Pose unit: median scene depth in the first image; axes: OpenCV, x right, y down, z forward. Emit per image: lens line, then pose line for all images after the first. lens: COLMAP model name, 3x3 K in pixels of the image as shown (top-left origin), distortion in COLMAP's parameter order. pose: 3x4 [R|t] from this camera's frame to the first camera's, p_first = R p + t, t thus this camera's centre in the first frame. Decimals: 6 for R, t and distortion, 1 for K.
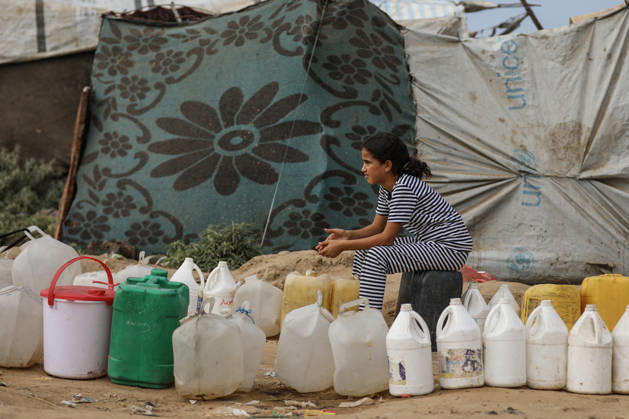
lens RADIAL K [[1692.0, 0, 315.4], [0, 1692.0, 205.7], [0, 0, 1]] dist [0.019822, 0.000000]
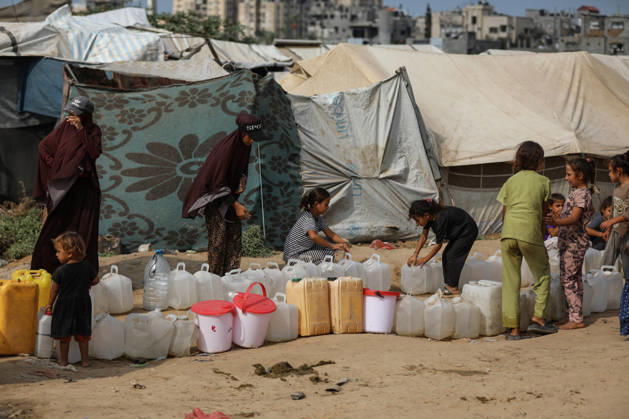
lens RADIAL K [[1692.0, 0, 314.0], [0, 1692.0, 210.3], [0, 0, 1]] dist [0.019822, 0.000000]
pose [[0.838189, -0.080673, 0.539380, -0.816582], [0.029118, 0.994208, 0.103451, -0.160971], [-0.544602, -0.071006, 0.835684, -0.388504]]
